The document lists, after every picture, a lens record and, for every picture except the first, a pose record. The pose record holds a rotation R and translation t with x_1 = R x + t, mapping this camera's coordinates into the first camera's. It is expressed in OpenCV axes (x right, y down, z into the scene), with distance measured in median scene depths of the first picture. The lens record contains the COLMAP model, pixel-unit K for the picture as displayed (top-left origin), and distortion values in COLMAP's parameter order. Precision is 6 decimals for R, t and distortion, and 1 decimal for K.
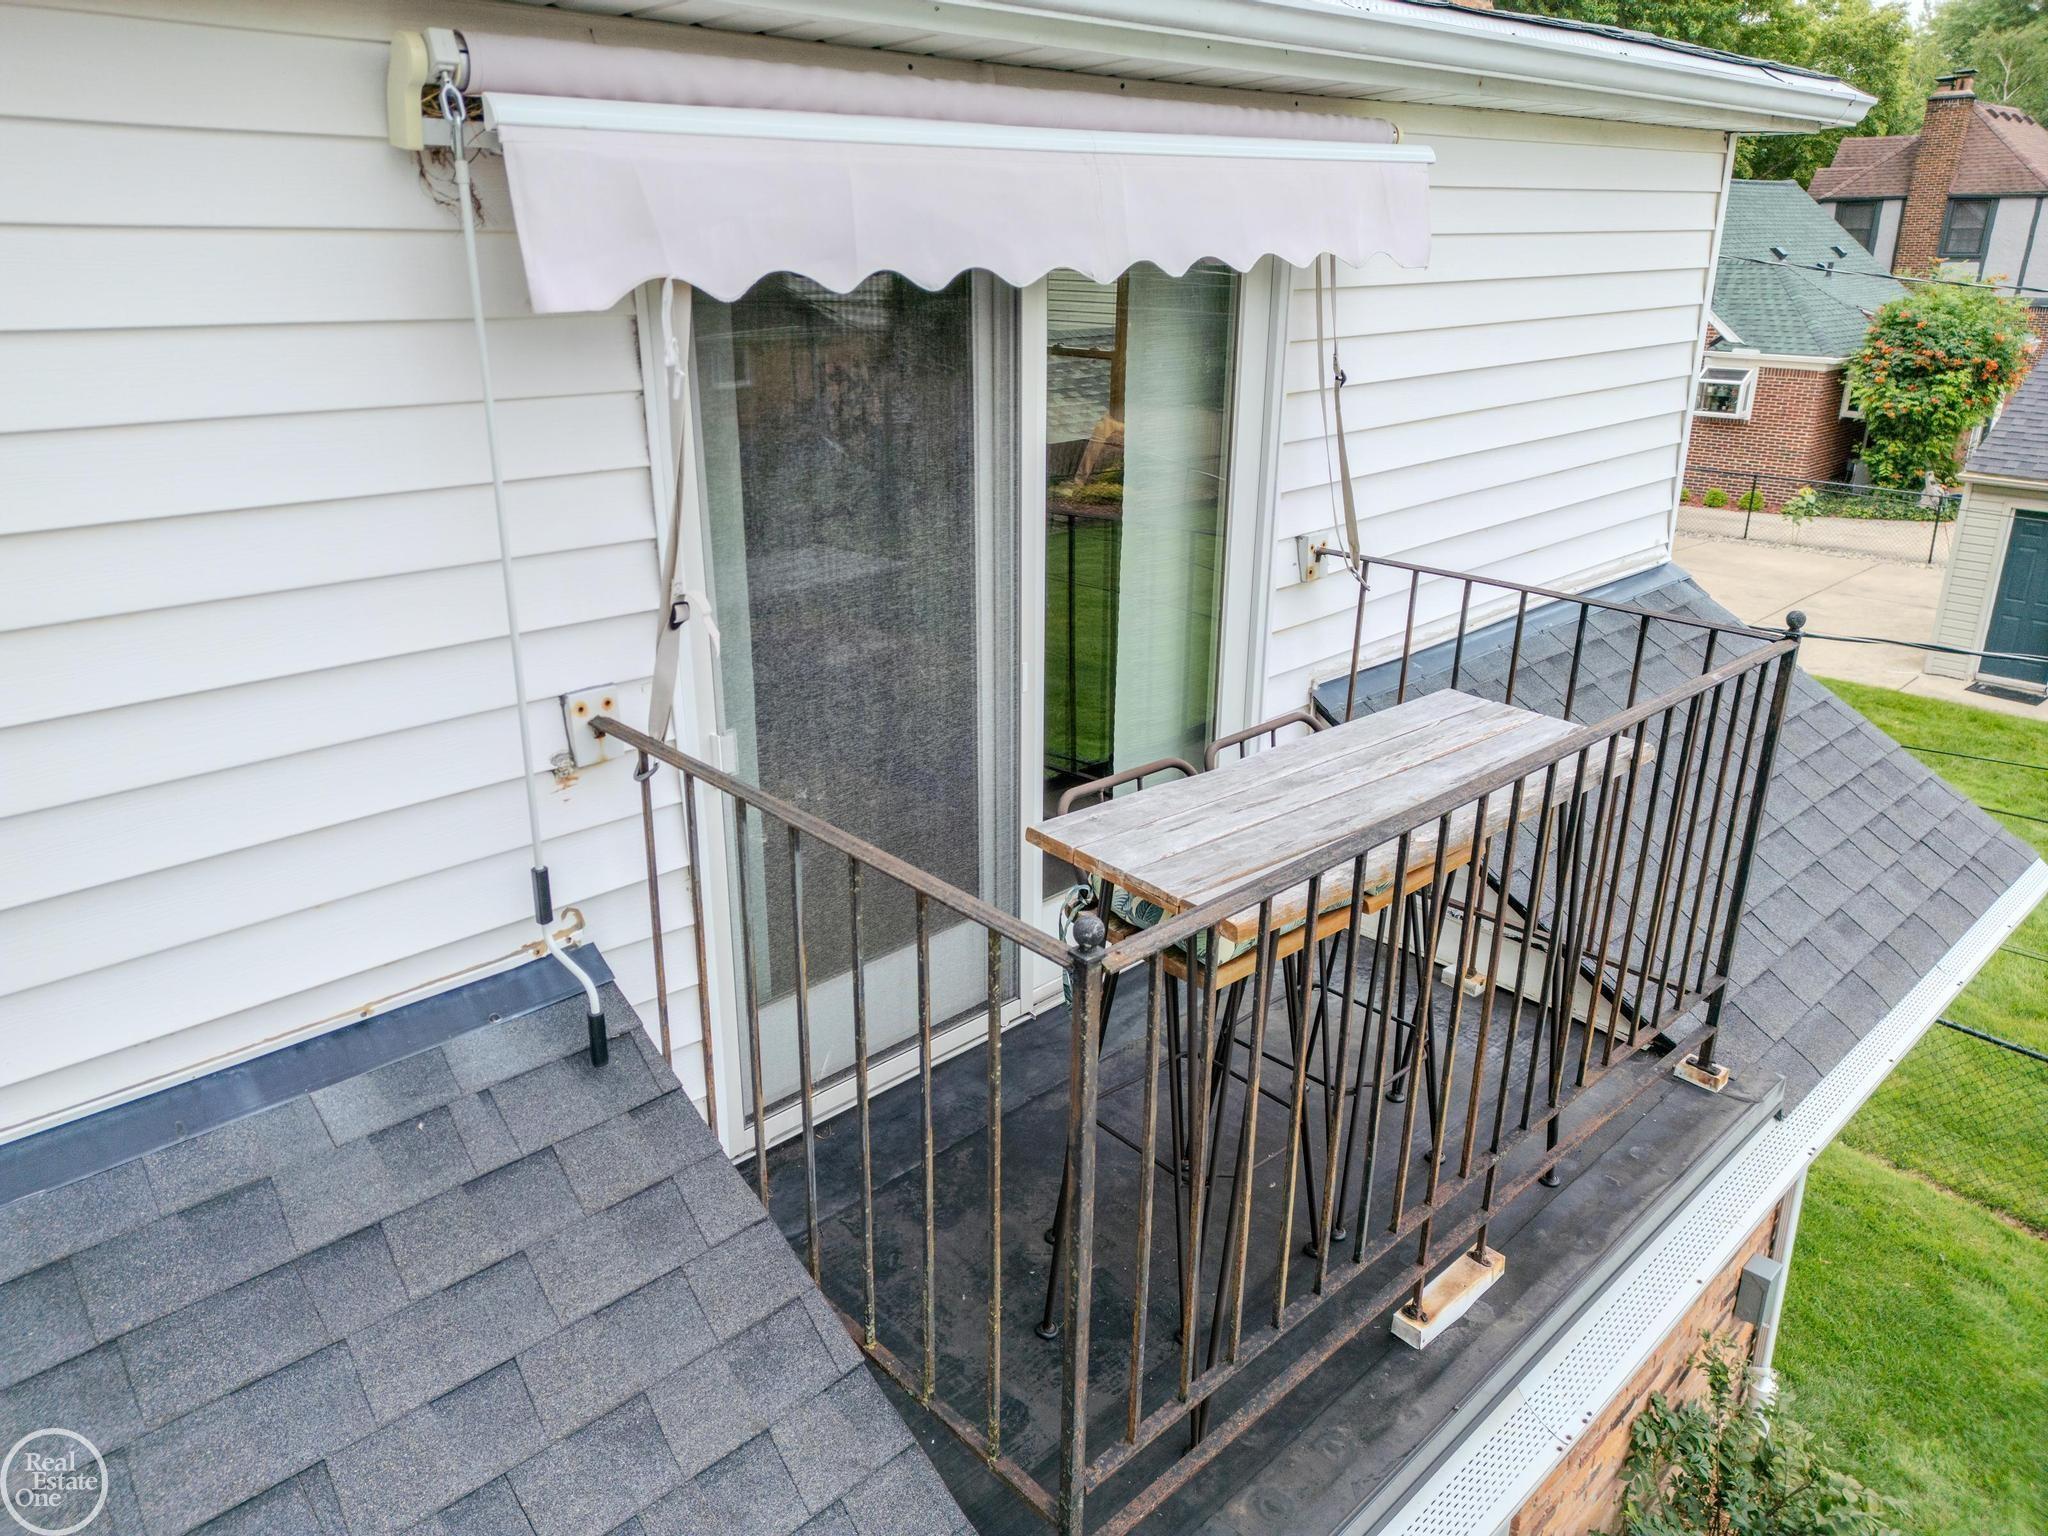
lens RADIAL K [[1448.4, 0, 1024.0], [0, 1448.4, 768.3], [0, 0, 1]] dist [0.001509, 0.023040]
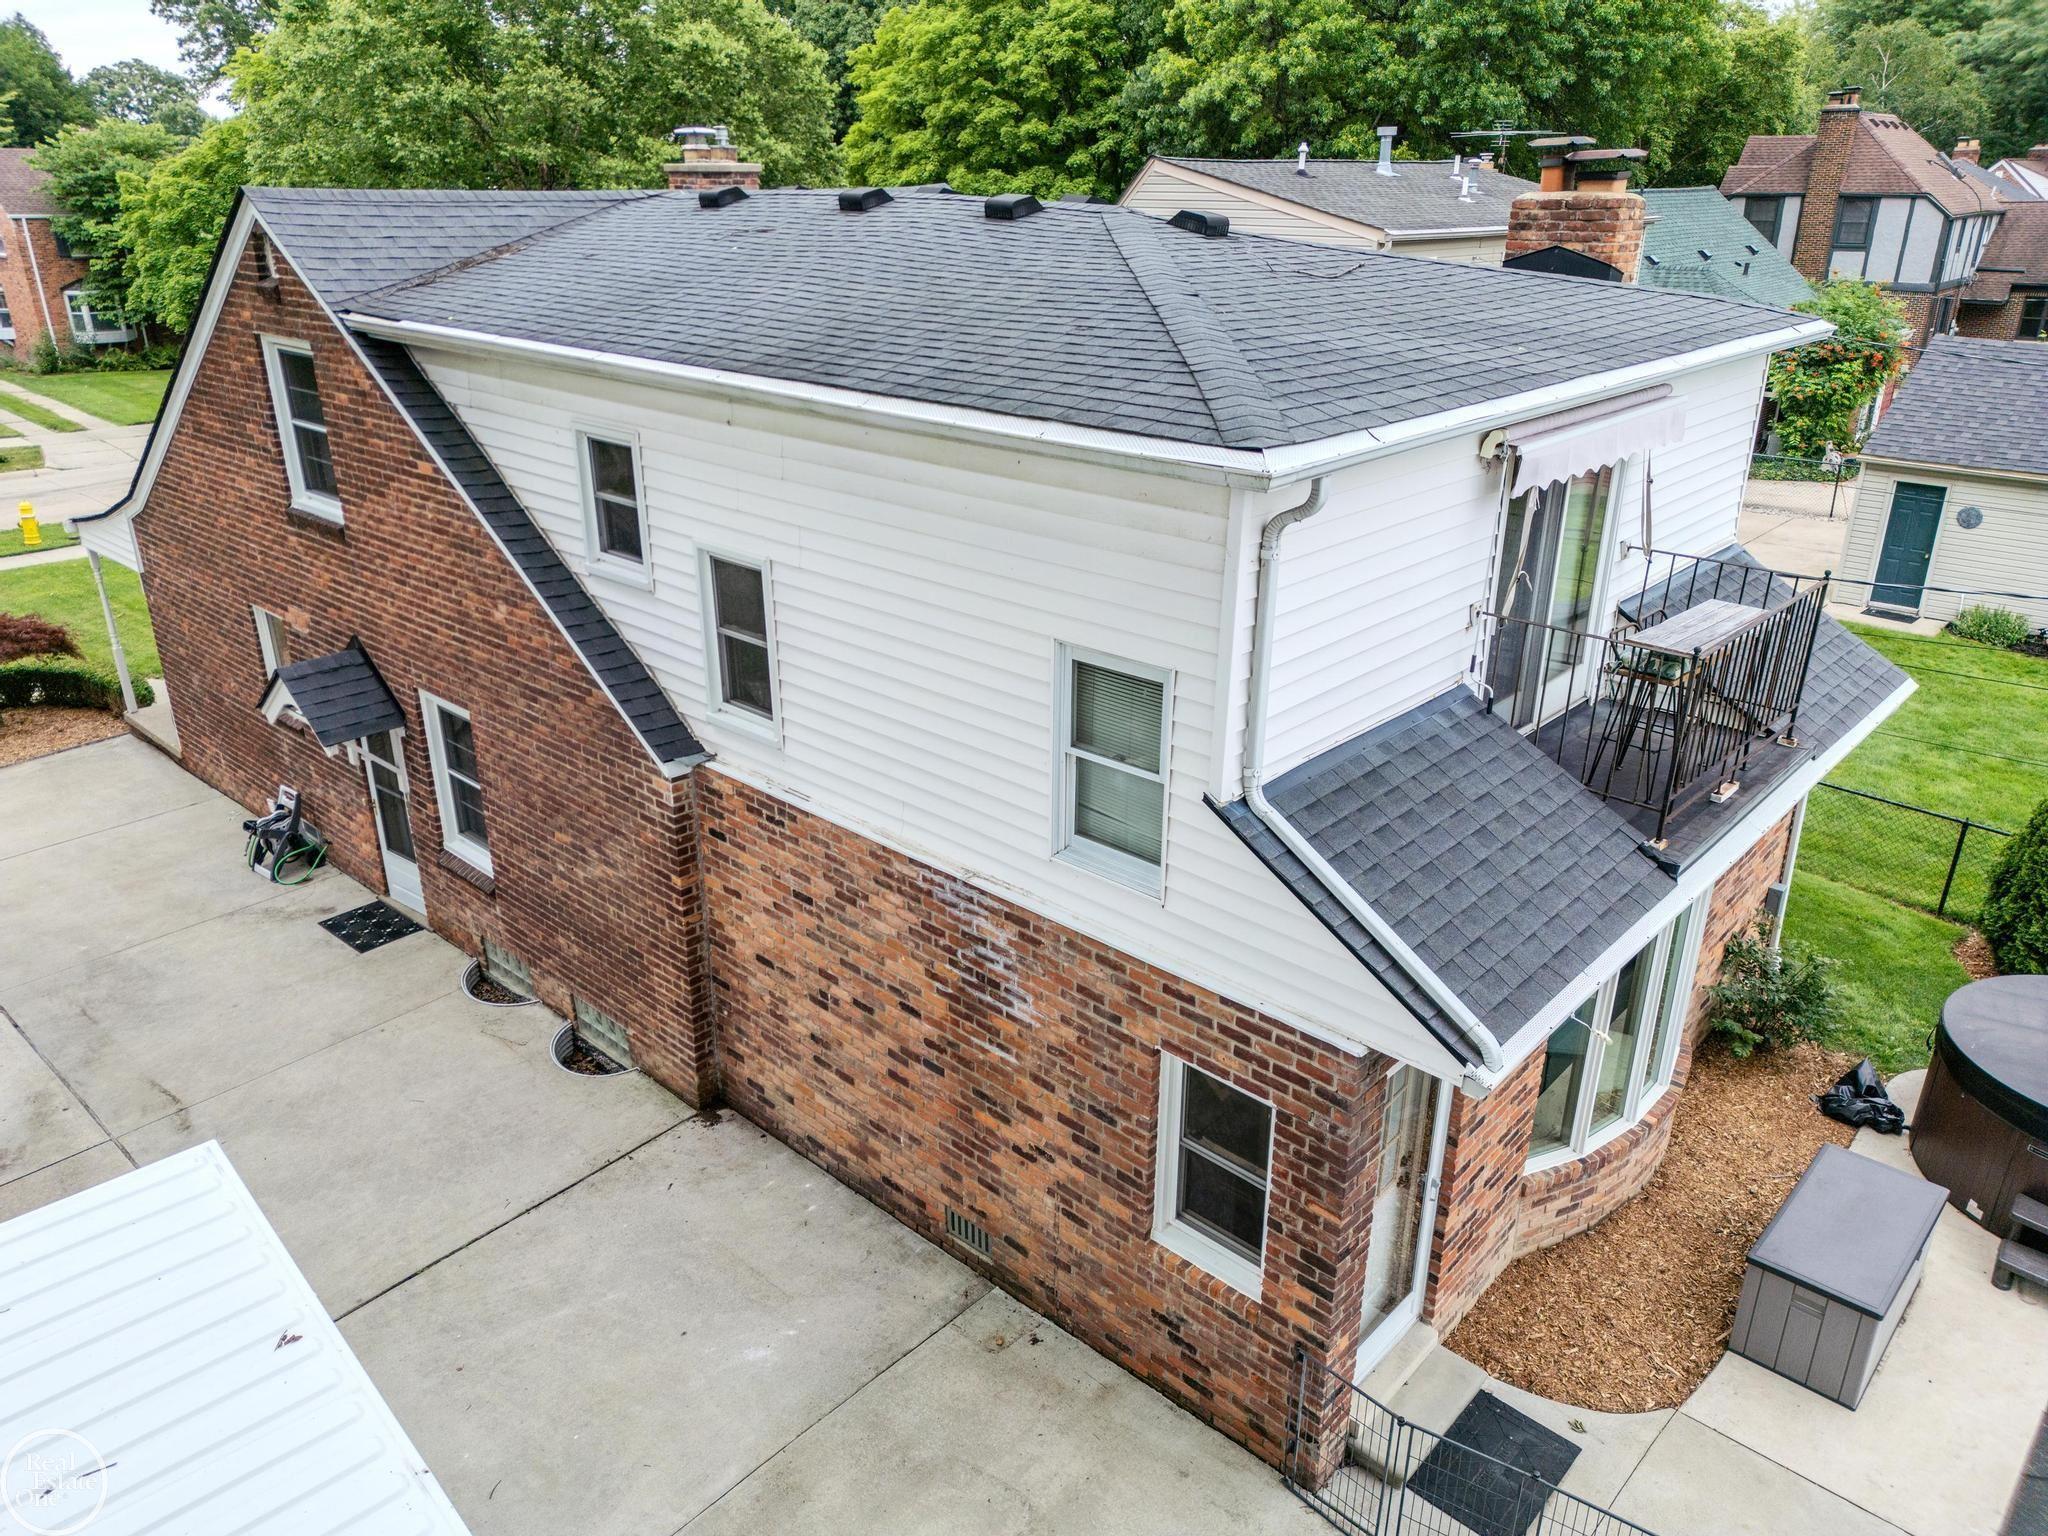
lens RADIAL K [[1448.4, 0, 1019.6], [0, 1448.4, 772.1], [0, 0, 1]] dist [0.001509, 0.023040]
pose [[0.998146, -0.025808, 0.055130, -0.146891], [0.023892, 0.999097, 0.035132, 0.018348], [-0.055986, -0.033749, 0.997861, -0.214030]]
